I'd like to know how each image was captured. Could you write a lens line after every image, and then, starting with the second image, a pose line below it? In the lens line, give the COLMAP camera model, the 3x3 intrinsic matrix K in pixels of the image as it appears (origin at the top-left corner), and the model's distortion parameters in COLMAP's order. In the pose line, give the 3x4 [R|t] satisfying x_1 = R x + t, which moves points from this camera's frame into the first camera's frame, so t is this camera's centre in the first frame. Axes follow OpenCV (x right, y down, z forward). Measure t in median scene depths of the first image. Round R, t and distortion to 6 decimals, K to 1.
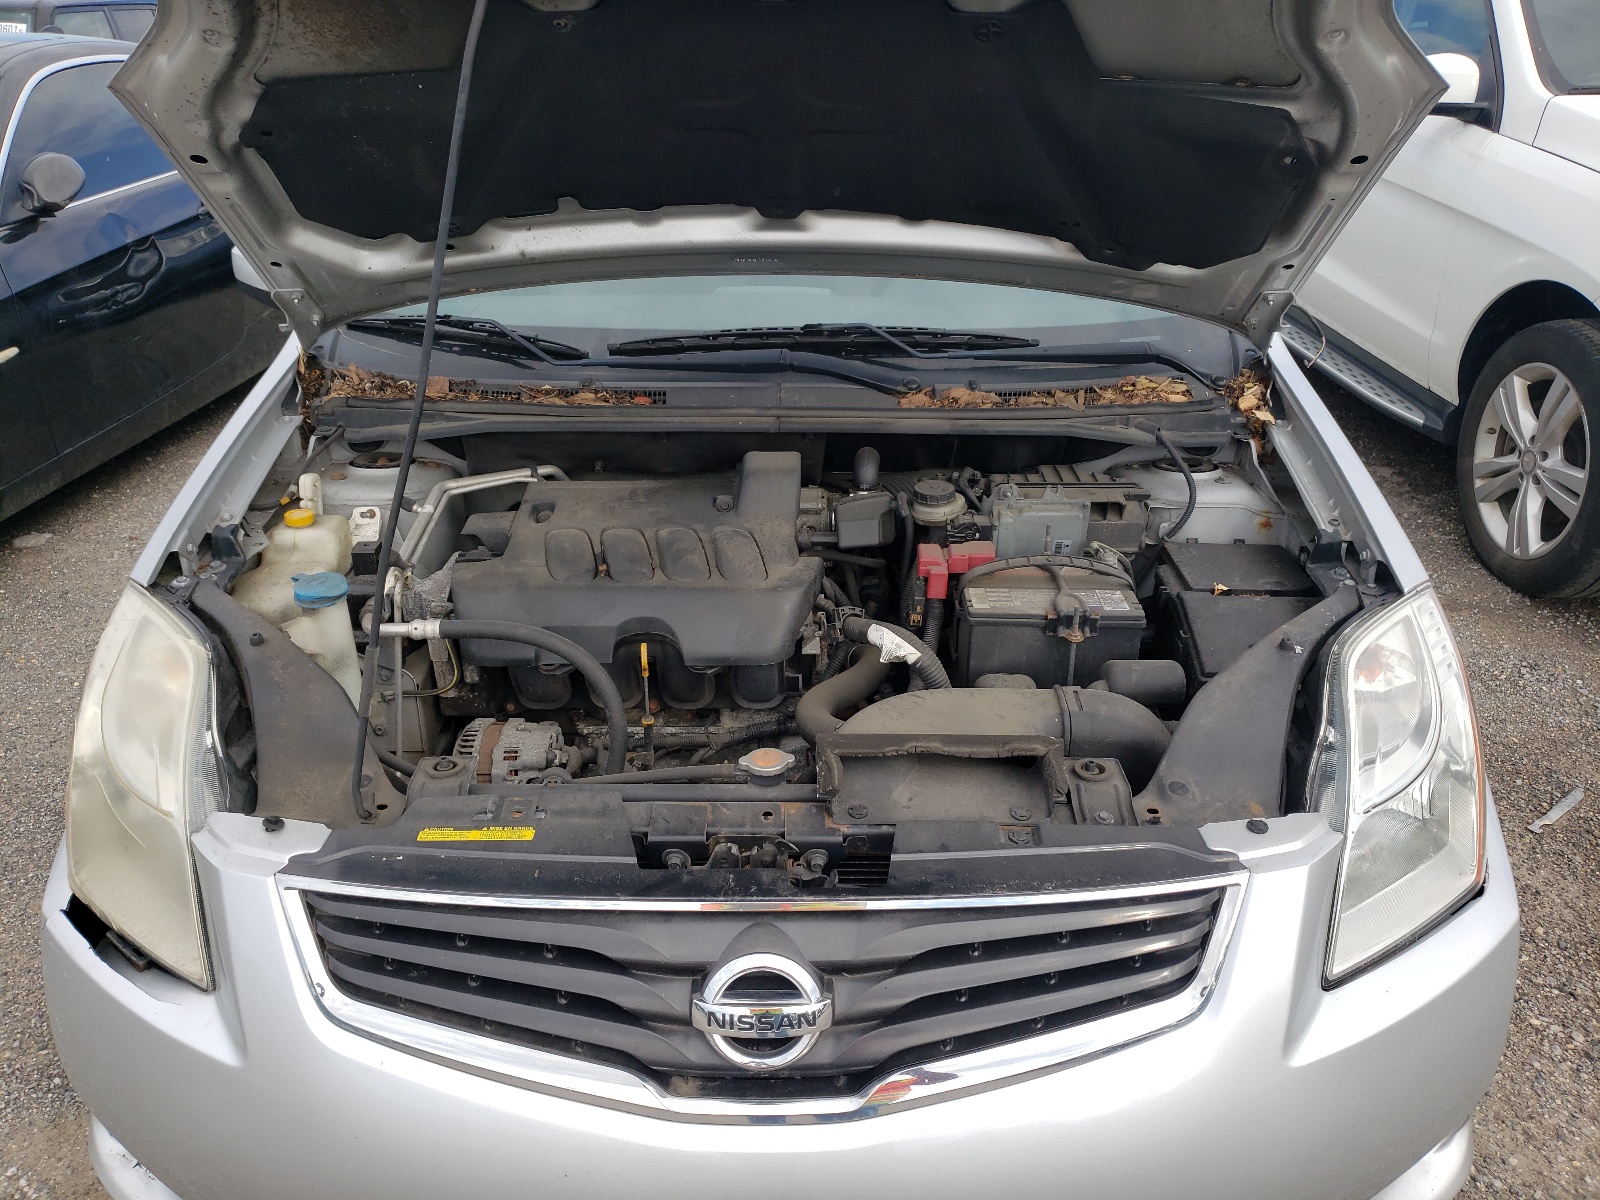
lens RADIAL K [[1289.7, 0, 807.3], [0, 1289.7, 606.7], [0, 0, 1]] dist [0.005505, 0.012294]
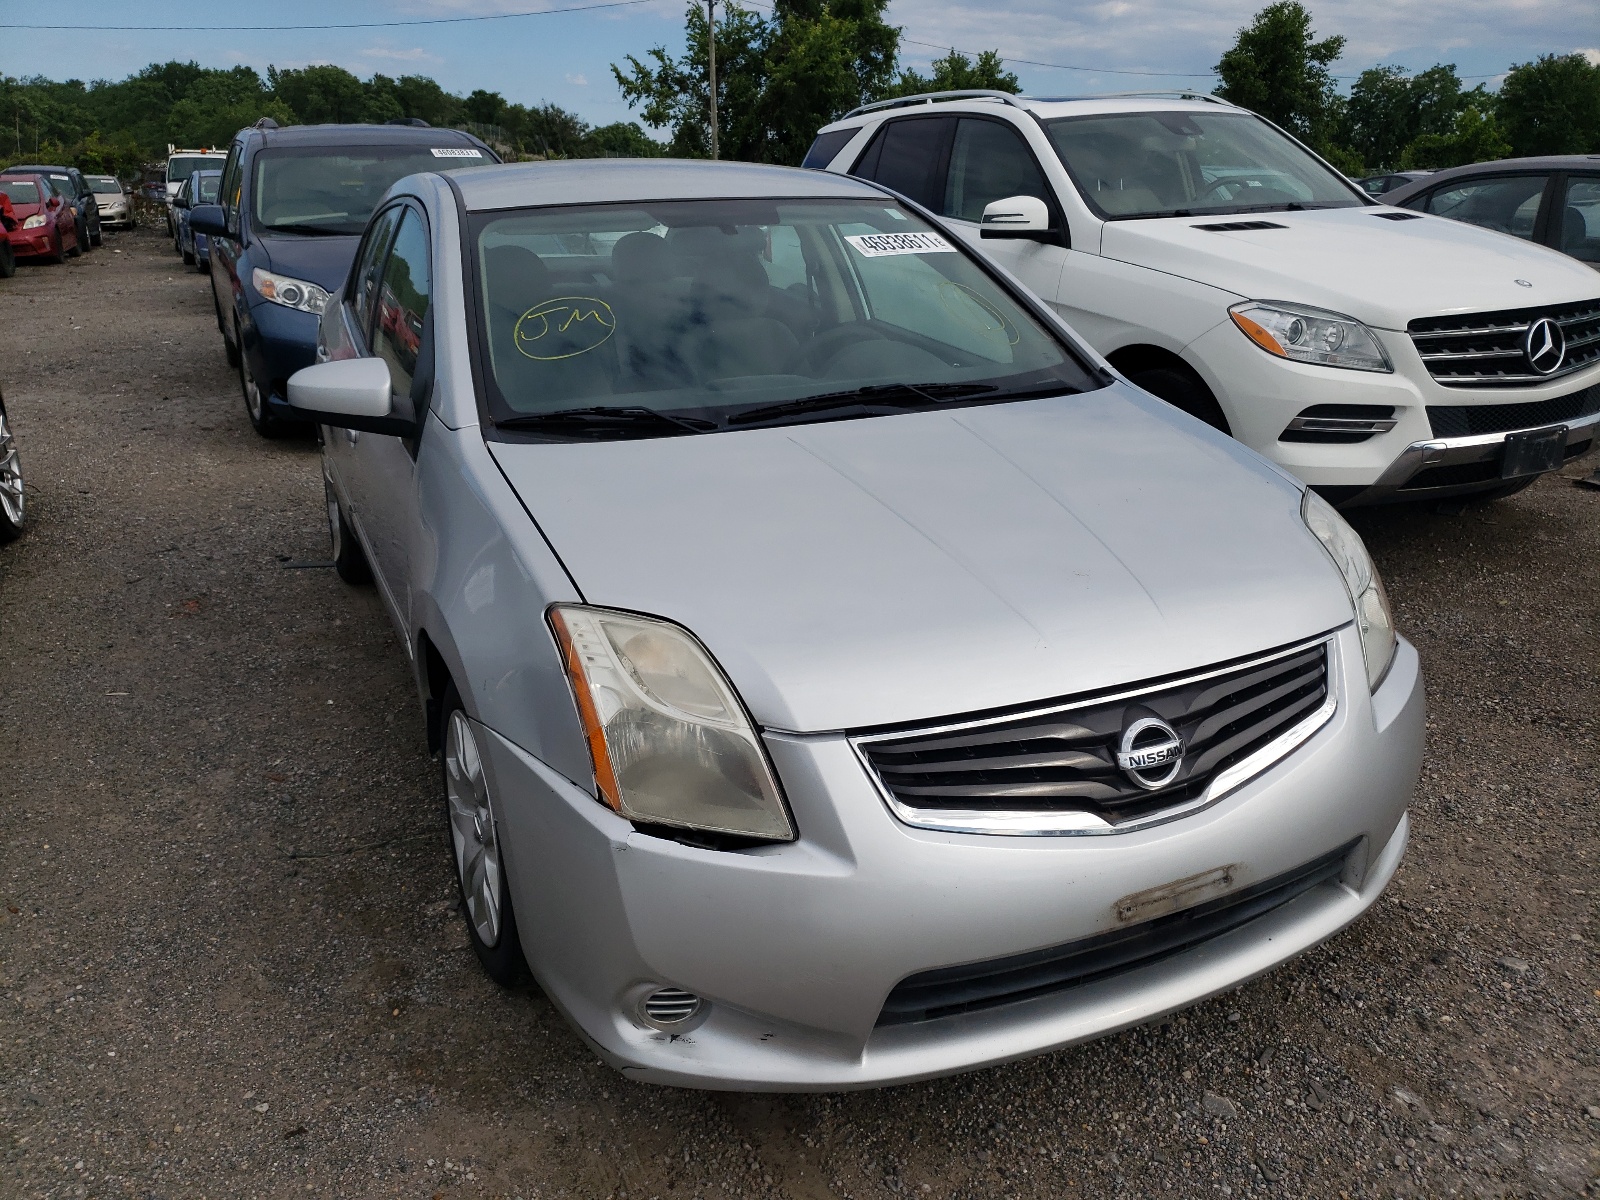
lens RADIAL K [[1273.1, 0, 830.1], [0, 1273.1, 580.5], [0, 0, 1]] dist [0.011711, 0.014483]
pose [[0.901034, -0.147994, 0.407720, -0.347312], [0.195230, 0.977767, -0.076537, 0.047404], [-0.387328, 0.148562, 0.909894, -0.120478]]
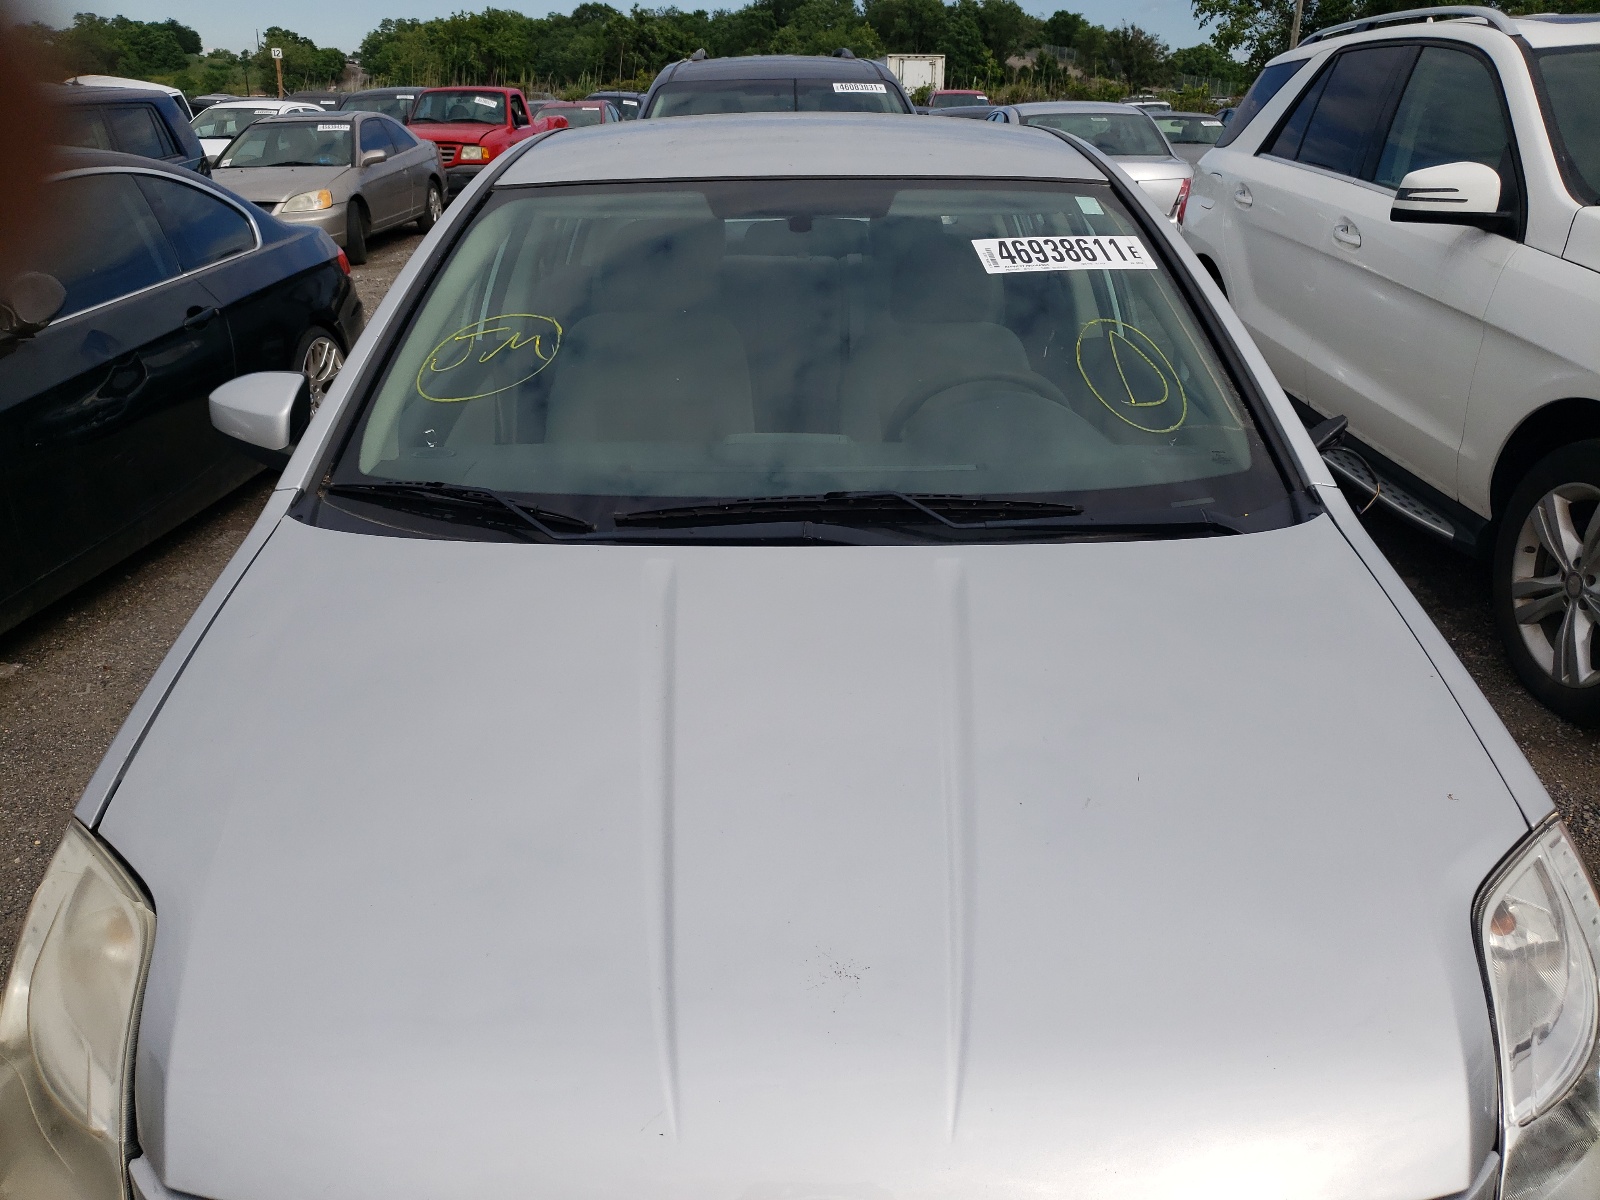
lens RADIAL K [[1291.1, 0, 800.0], [0, 1291.1, 600.0], [0, 0, 1]] dist [0.007552, 0.013777]
pose [[0.999967, -0.007871, 0.001879, -0.013601], [0.007968, 0.998231, -0.058925, -0.049001], [-0.001412, 0.058938, 0.998261, 0.048714]]
